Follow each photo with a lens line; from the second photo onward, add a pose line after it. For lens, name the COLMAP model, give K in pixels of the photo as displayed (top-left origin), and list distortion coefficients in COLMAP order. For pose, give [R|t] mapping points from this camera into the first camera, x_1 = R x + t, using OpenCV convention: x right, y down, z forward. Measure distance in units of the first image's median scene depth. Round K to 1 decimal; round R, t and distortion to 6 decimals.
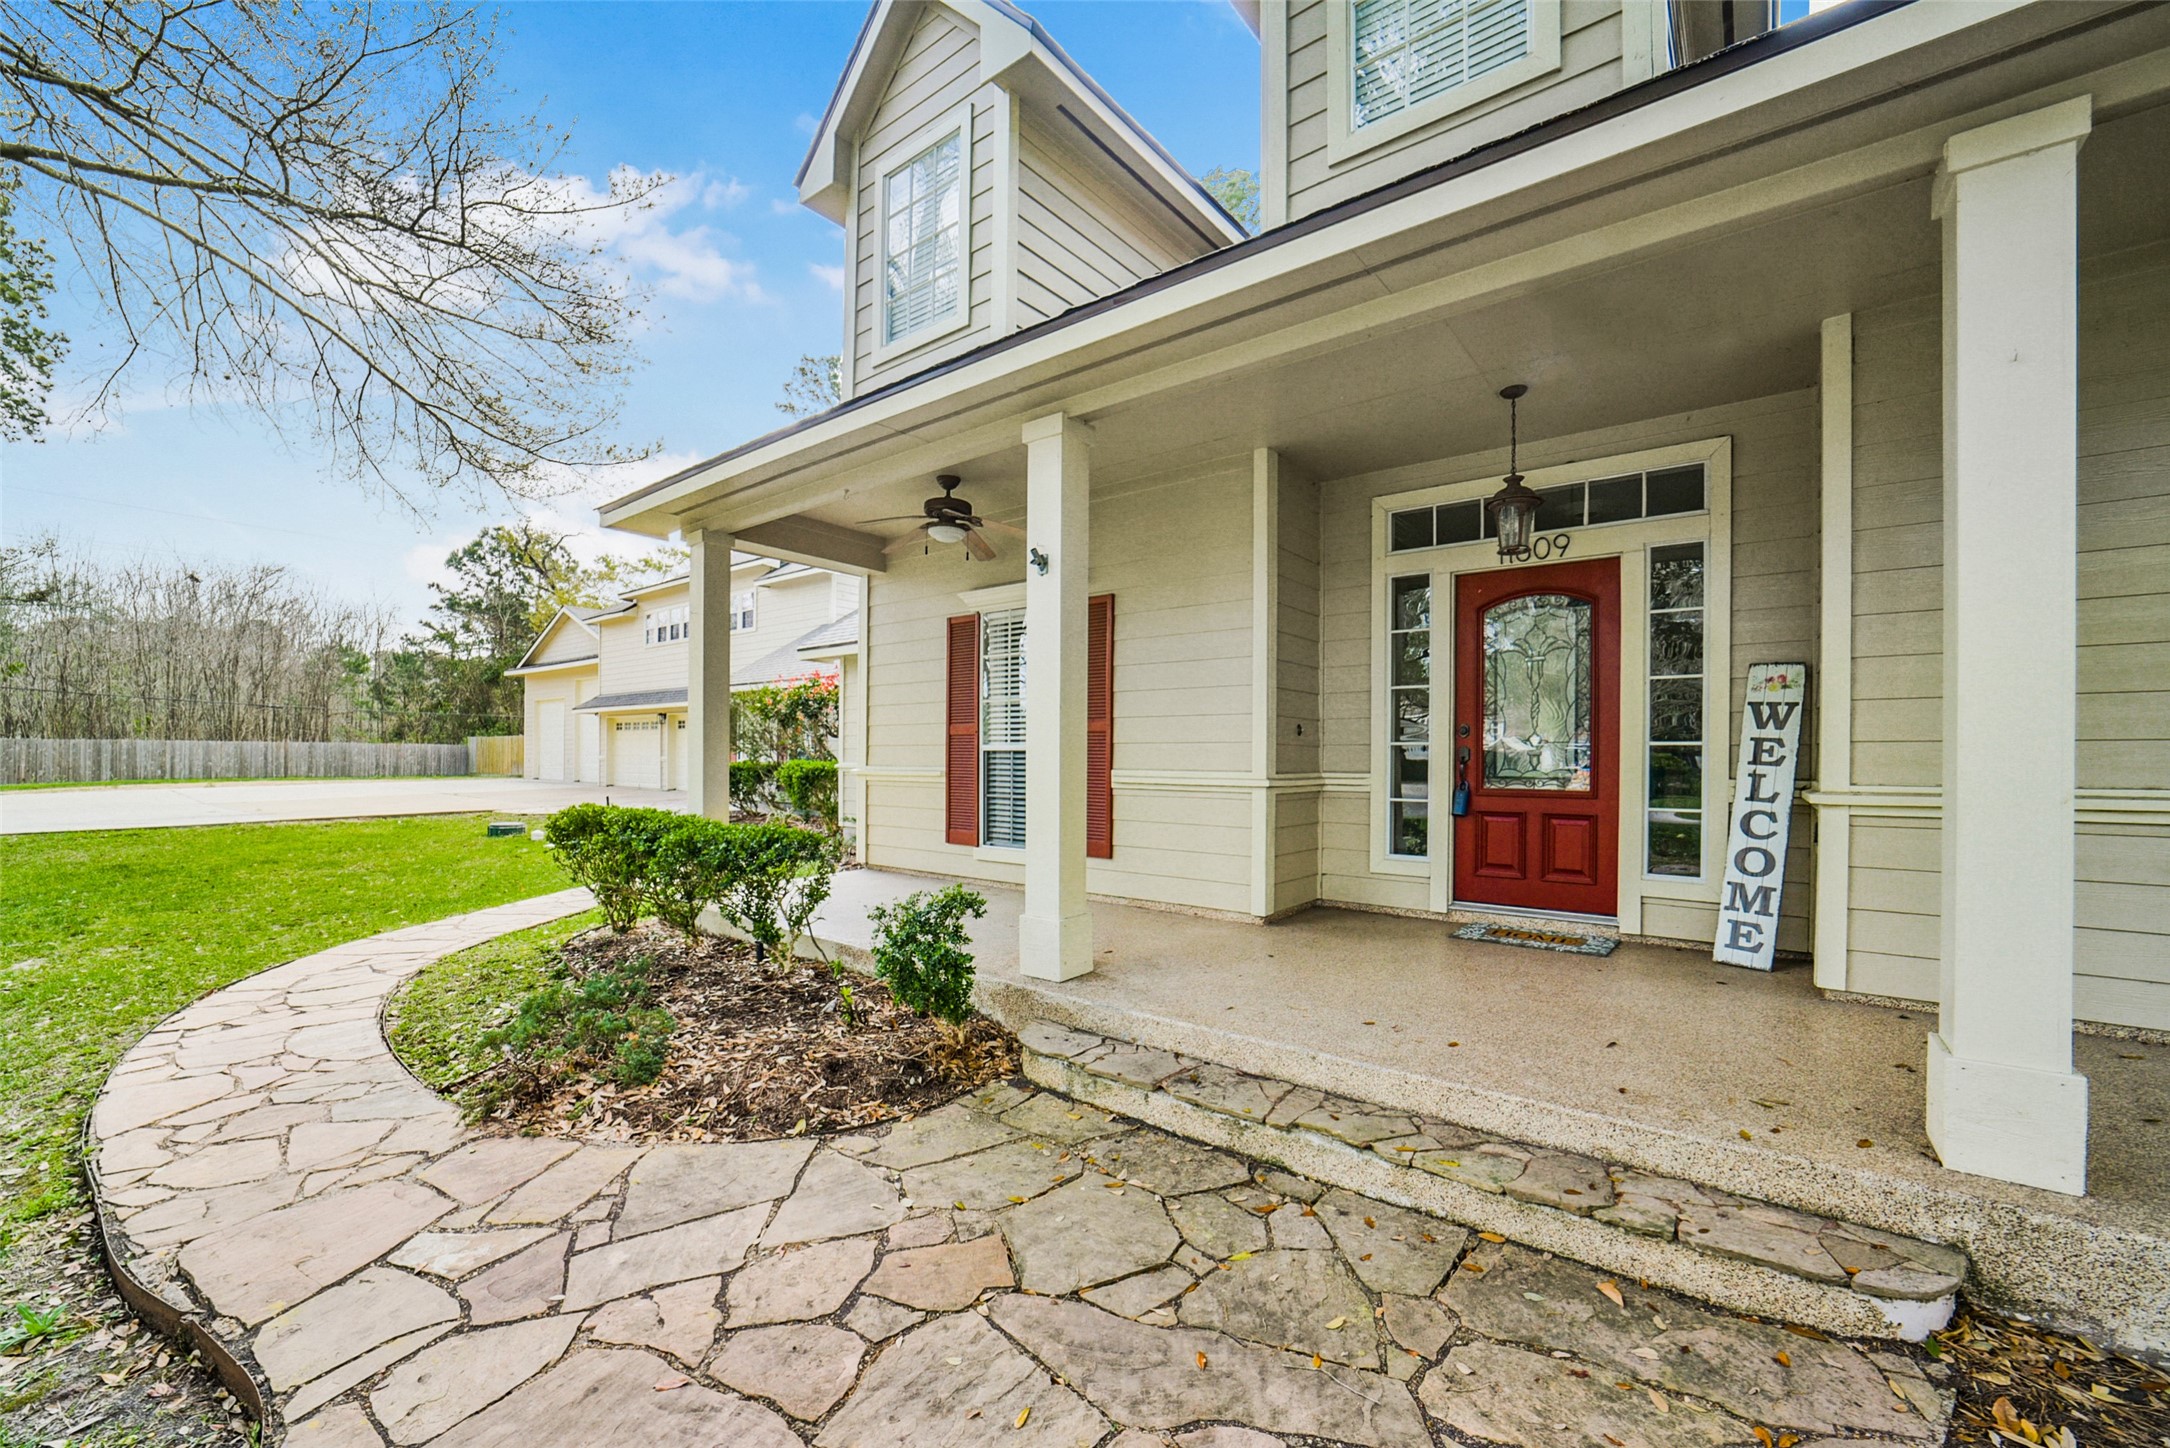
lens RADIAL K [[870.7, 0, 1055.9], [0, 870.7, 757.9], [0, 0, 1]] dist [-0.014411, 0.000227]
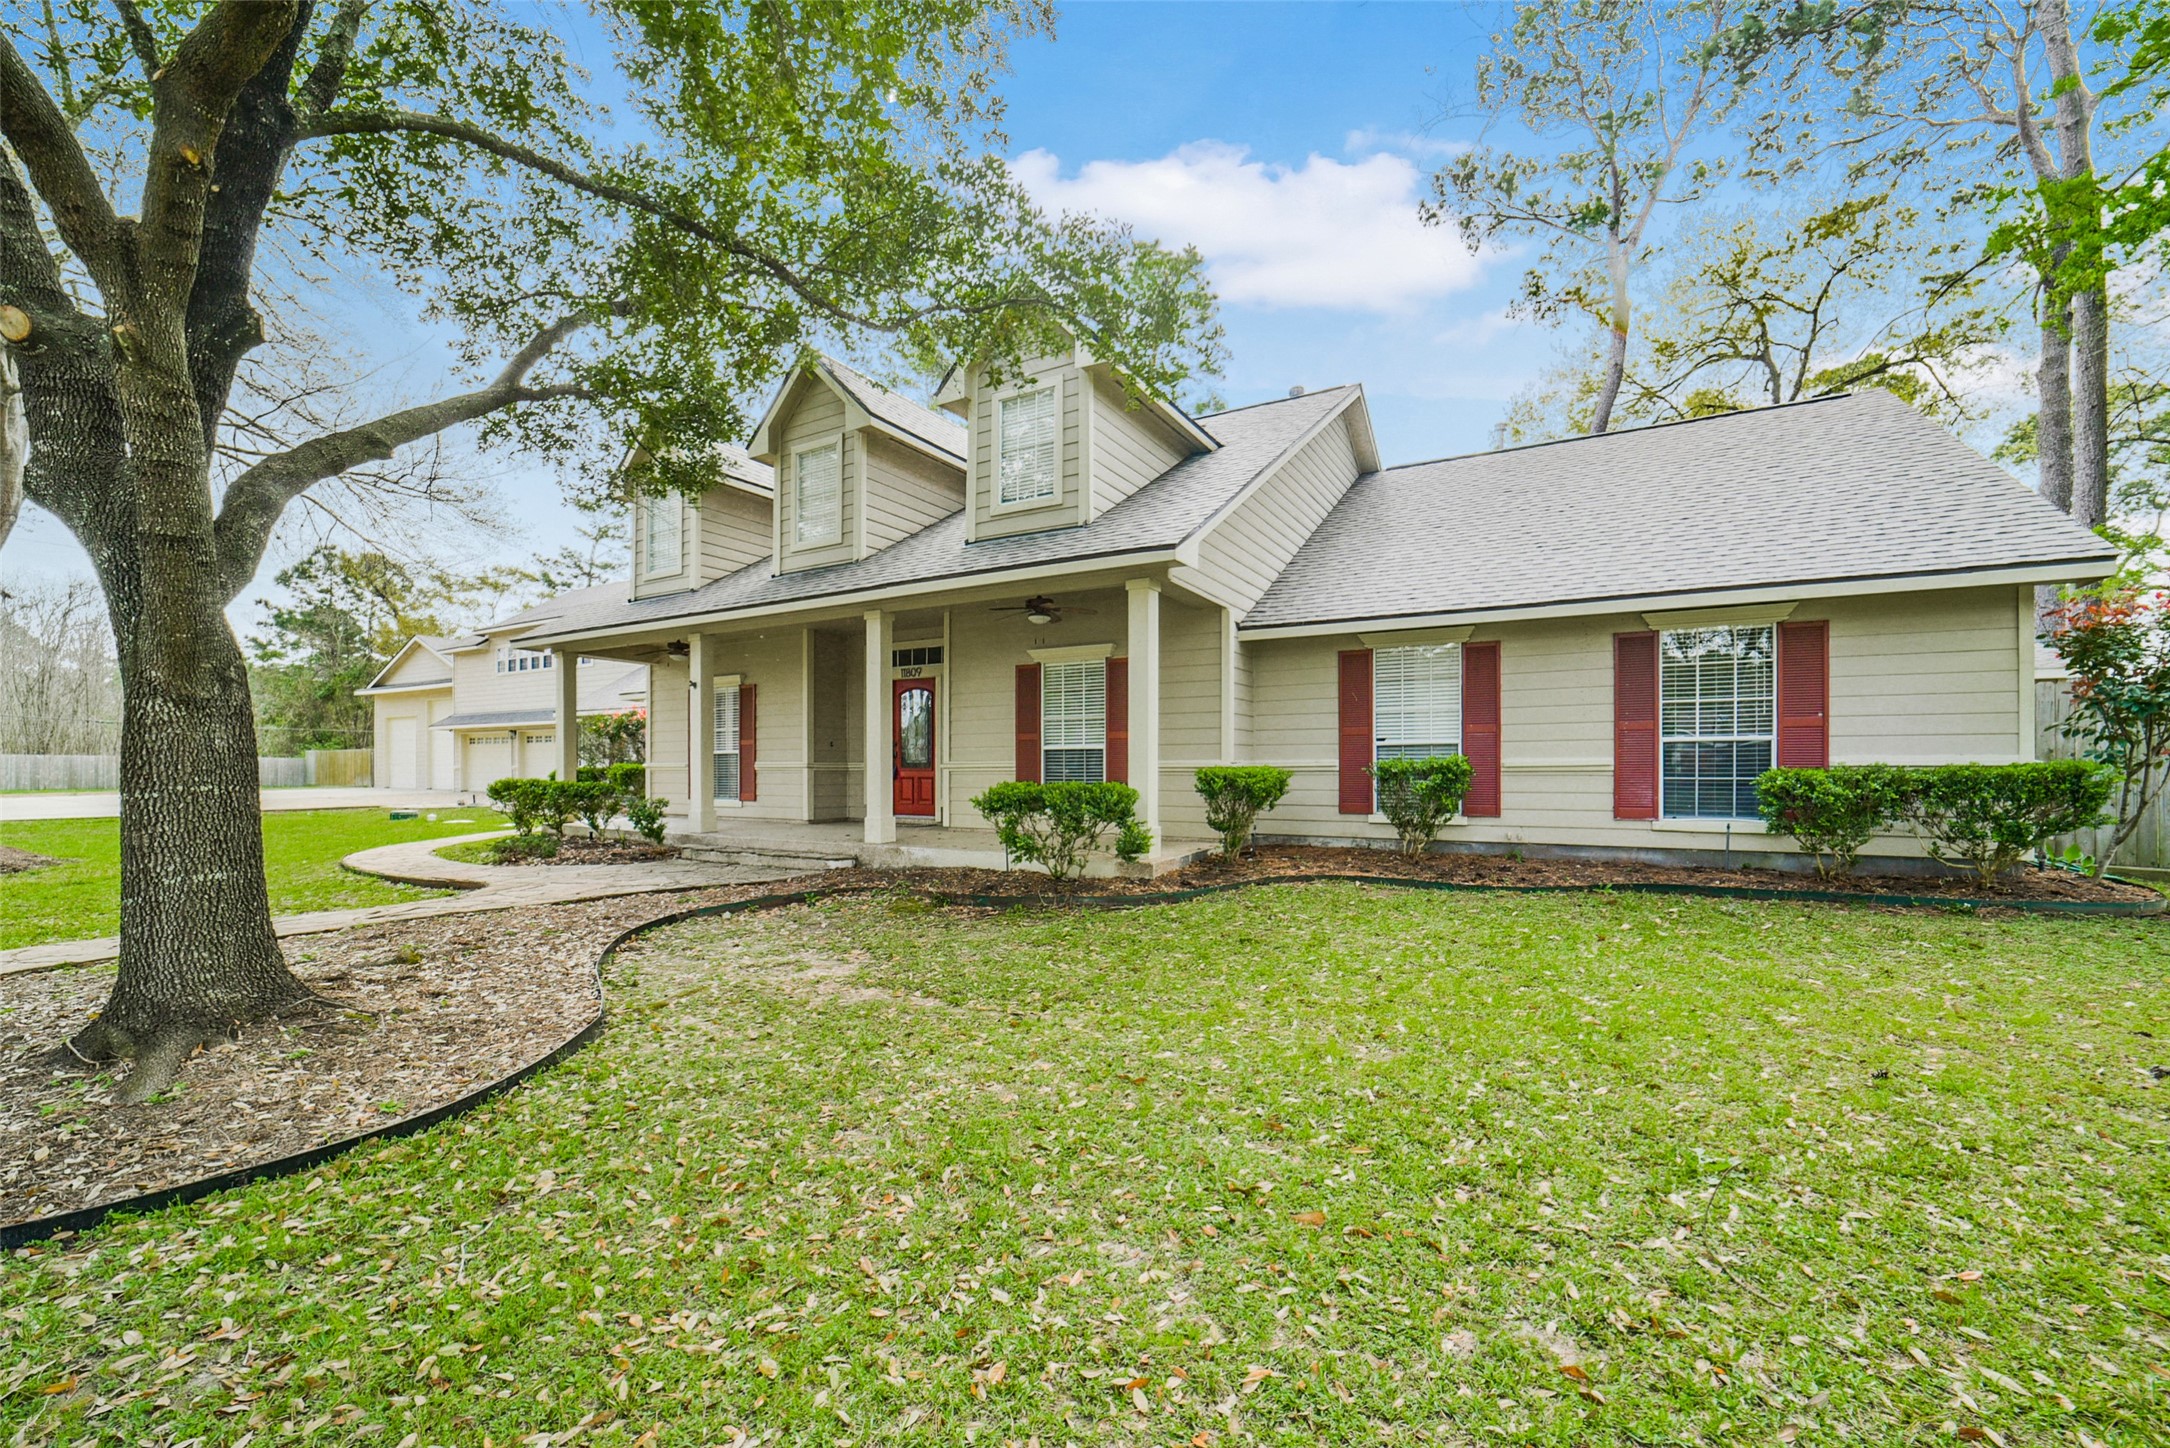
lens RADIAL K [[867.2, 0, 1038.1], [0, 867.2, 770.0], [0, 0, 1]] dist [-0.018202, -0.000108]
pose [[0.990288, -0.005083, 0.138941, 0.186304], [0.005301, 0.999985, -0.001202, 0.016347], [-0.138932, 0.001927, 0.990300, -0.518573]]
